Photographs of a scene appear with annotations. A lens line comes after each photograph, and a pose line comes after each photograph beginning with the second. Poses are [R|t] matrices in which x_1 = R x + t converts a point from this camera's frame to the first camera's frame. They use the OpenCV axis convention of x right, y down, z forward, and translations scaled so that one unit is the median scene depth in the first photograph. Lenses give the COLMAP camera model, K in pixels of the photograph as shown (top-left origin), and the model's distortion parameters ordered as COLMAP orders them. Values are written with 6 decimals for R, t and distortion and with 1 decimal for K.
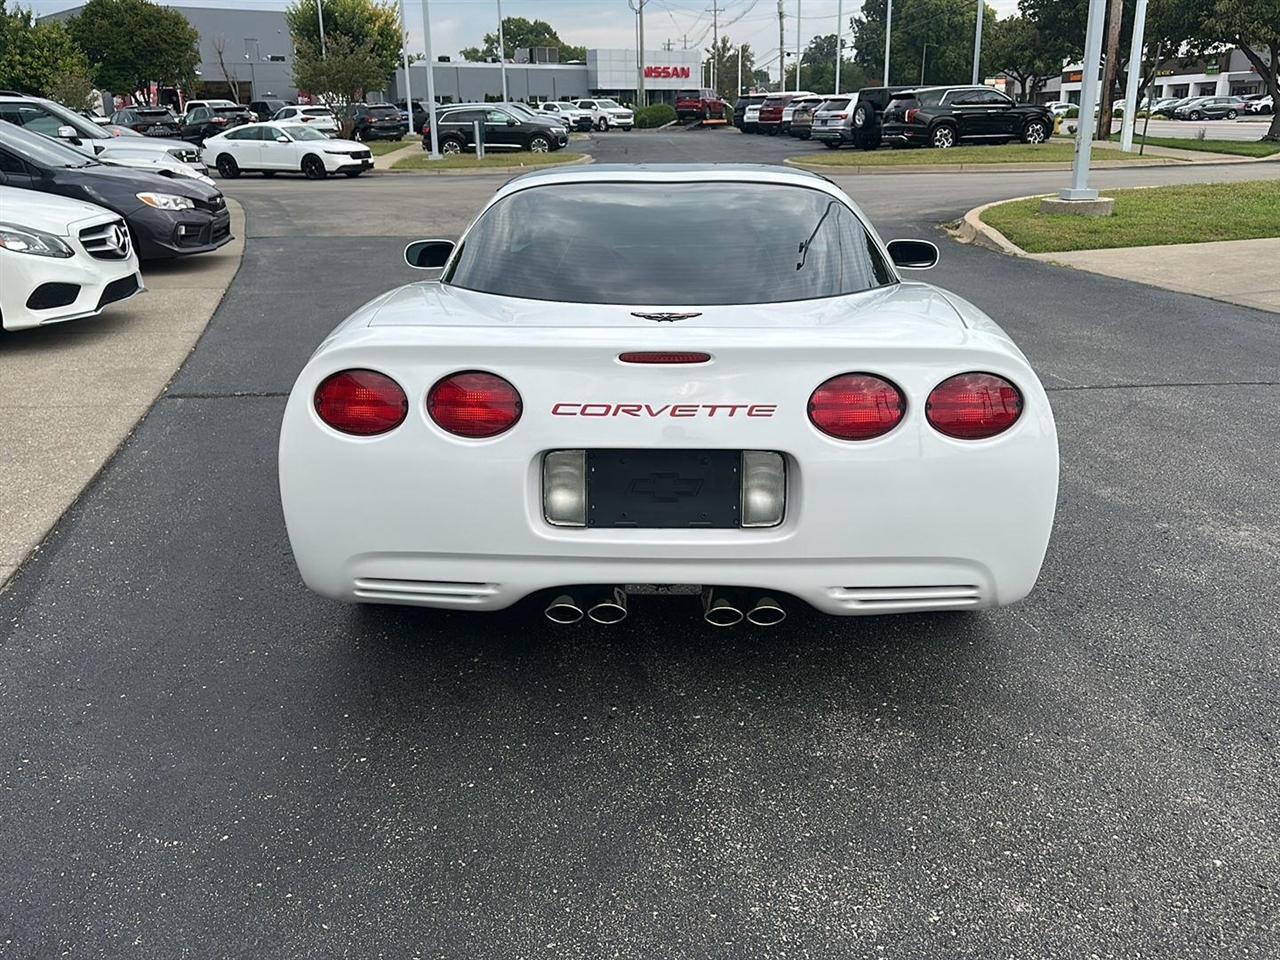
lens RADIAL K [[1150.2, 0, 638.3], [0, 1150.2, 478.2], [0, 0, 1]] dist [0.075311, -0.105756]
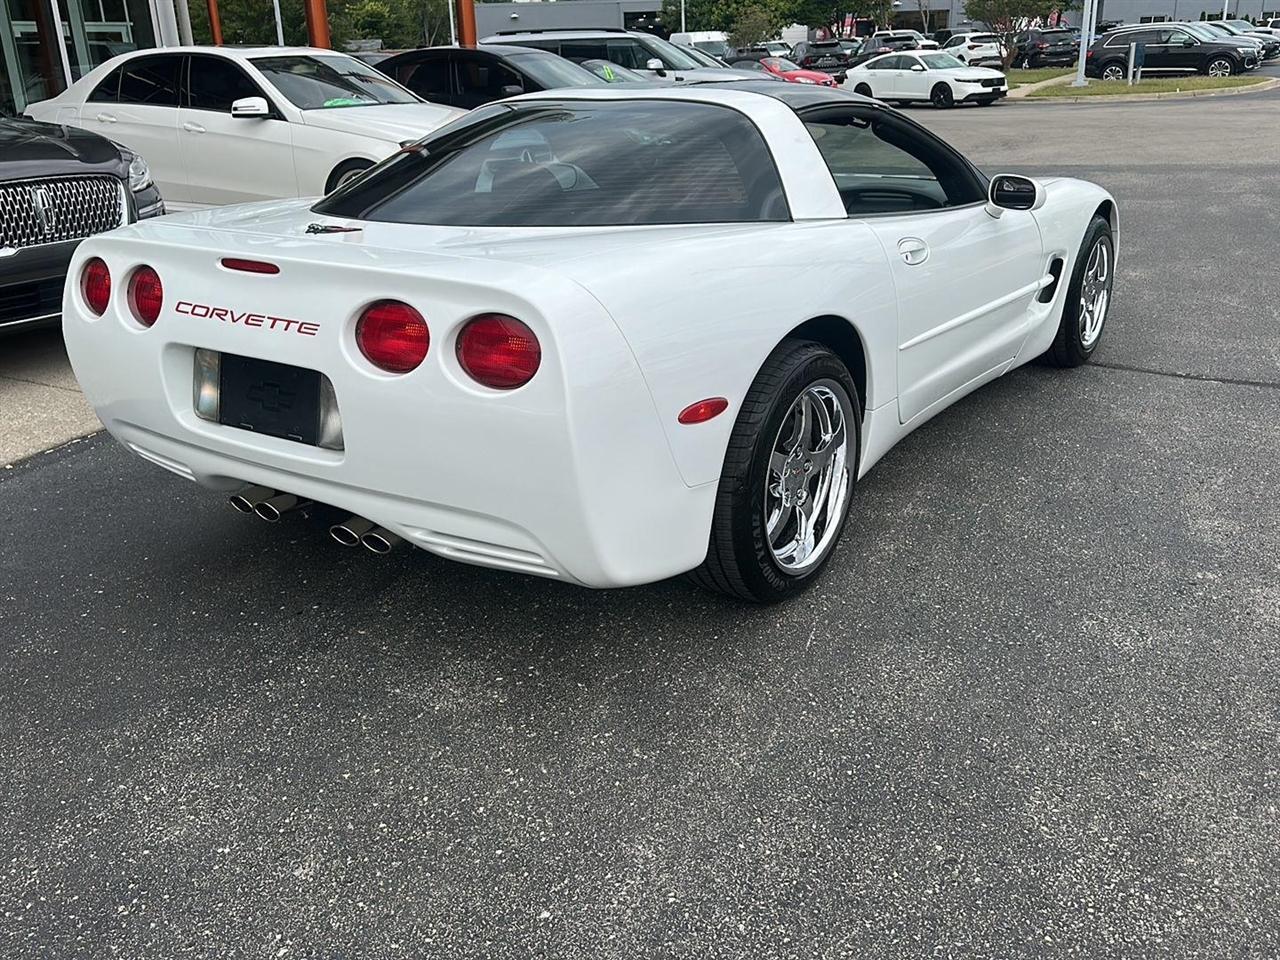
lens RADIAL K [[1148.8, 0, 640.0], [0, 1148.8, 480.0], [0, 0, 1]] dist [0.098153, -0.170190]
pose [[0.837911, 0.171346, -0.518214, 0.079008], [-0.142097, 0.985187, 0.095989, -0.005924], [0.526986, -0.006794, 0.849847, 0.027302]]
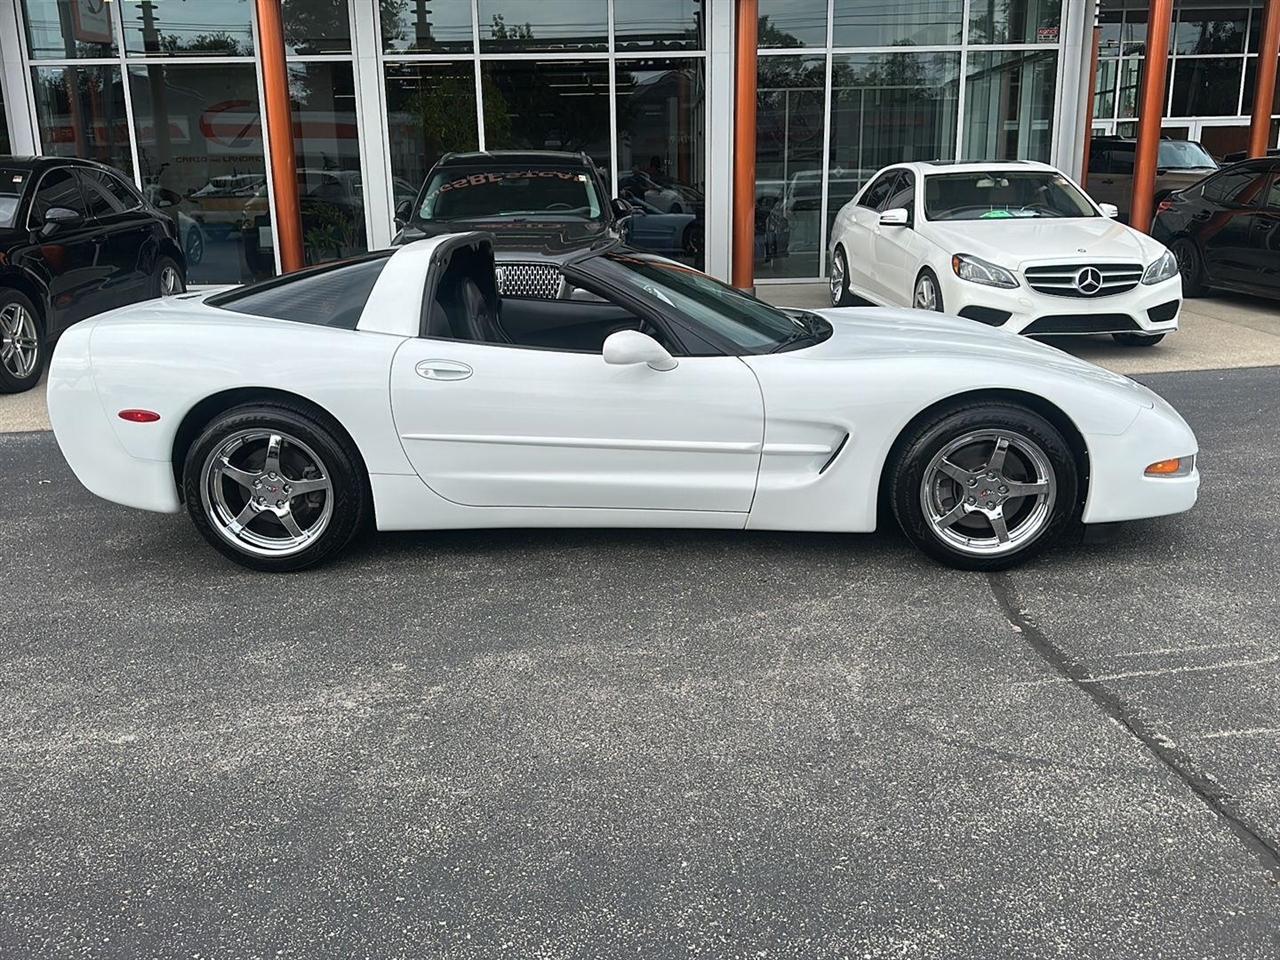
lens RADIAL K [[1141.1, 0, 638.1], [0, 1141.1, 477.5], [0, 0, 1]] dist [0.163070, -0.317743]
pose [[-0.034087, 0.264376, -0.963817, 0.189409], [-0.280530, 0.923076, 0.263122, -0.056644], [0.959240, 0.279349, 0.042700, 0.166813]]
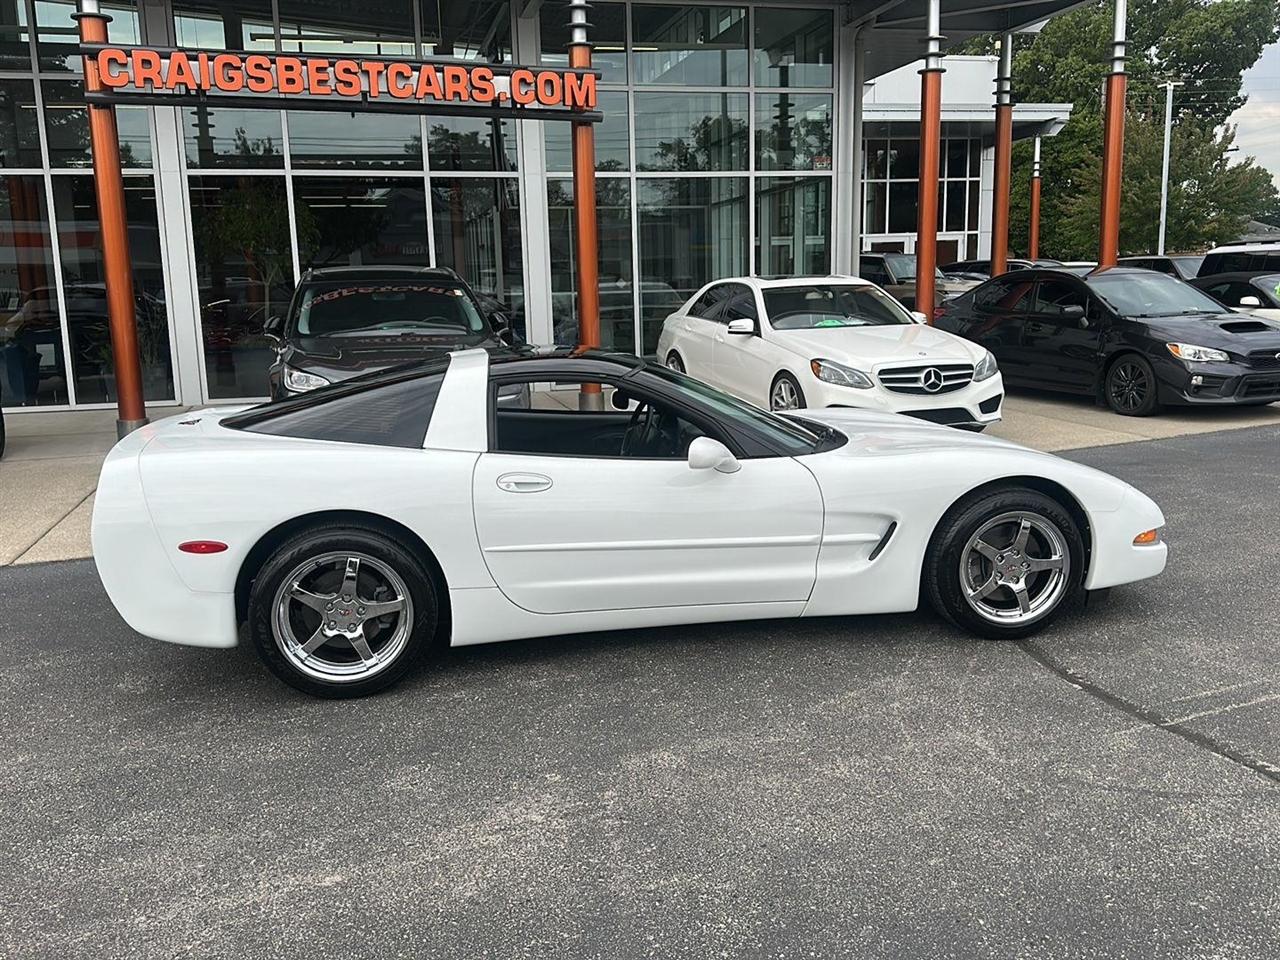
lens RADIAL K [[1135.1, 0, 637.5], [0, 1135.1, 481.2], [0, 0, 1]] dist [0.185093, -0.375665]
pose [[0.204856, 0.176517, -0.962744, 0.192252], [-0.269803, 0.955681, 0.117813, -0.044940], [0.940872, 0.235616, 0.243402, 0.120757]]
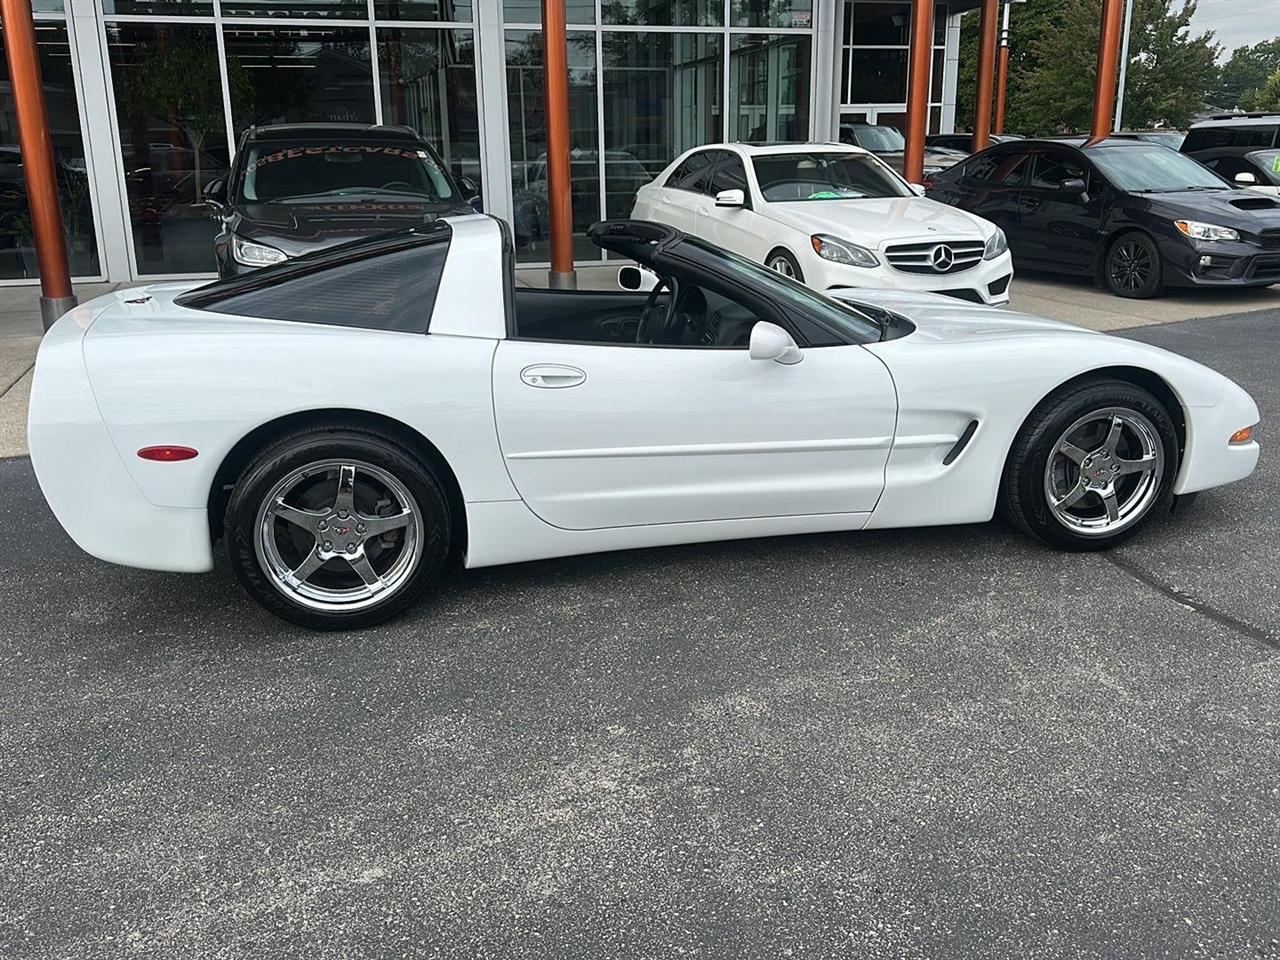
lens RADIAL K [[1141.1, 0, 638.1], [0, 1141.1, 477.5], [0, 0, 1]] dist [0.163070, -0.317743]
pose [[0.257911, 0.269534, -0.927811, 0.166056], [-0.277471, 0.940509, 0.196092, -0.039544], [0.925469, 0.206866, 0.317355, 0.113349]]
